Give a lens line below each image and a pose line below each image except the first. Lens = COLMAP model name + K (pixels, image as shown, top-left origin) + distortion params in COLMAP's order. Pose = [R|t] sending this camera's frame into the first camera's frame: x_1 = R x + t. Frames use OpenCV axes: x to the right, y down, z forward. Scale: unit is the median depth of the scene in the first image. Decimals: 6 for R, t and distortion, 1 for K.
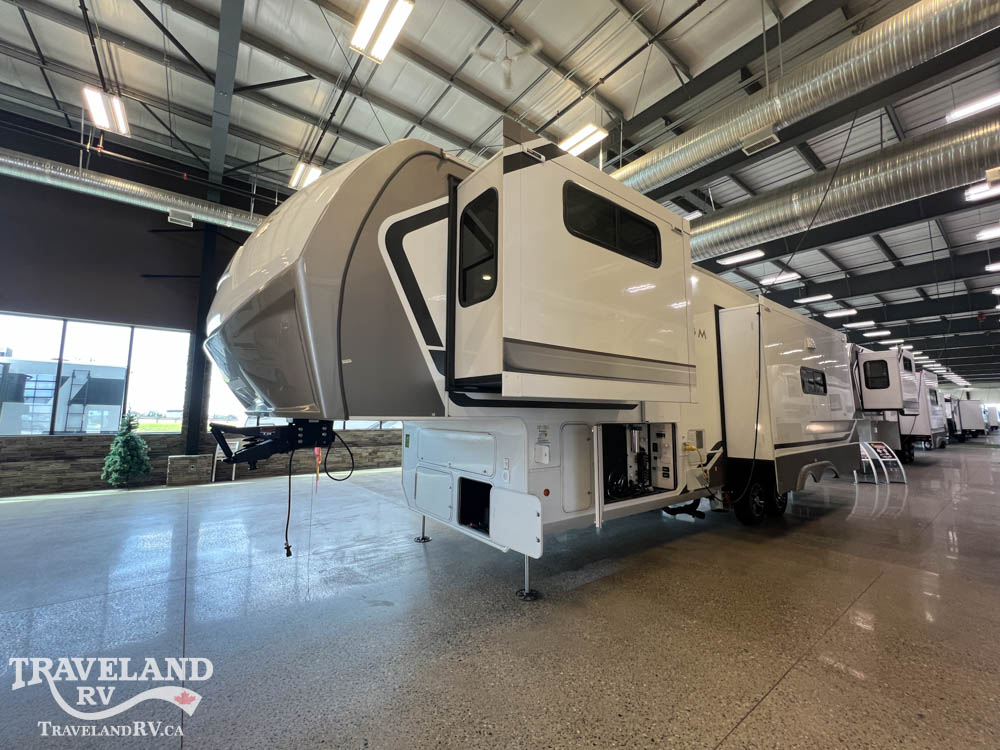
lens RADIAL K [[400.1, 0, 496.7], [0, 400.1, 375.0], [0, 0, 1]] dist [-0.001562, -0.000131]
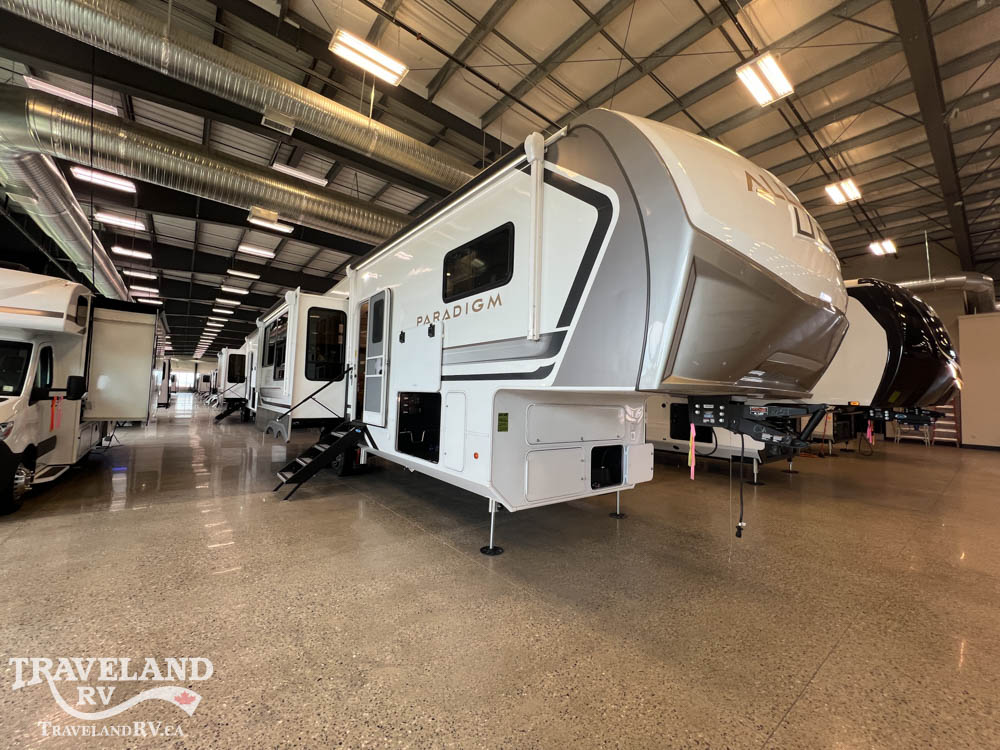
lens RADIAL K [[400.1, 0, 498.4], [0, 400.1, 372.3], [0, 0, 1]] dist [-0.001562, -0.000131]
pose [[-0.016073, 0.053243, 0.998452, -0.329021], [-0.136934, 0.989055, -0.054946, 0.041387], [-0.990450, -0.137605, -0.008606, 0.358218]]
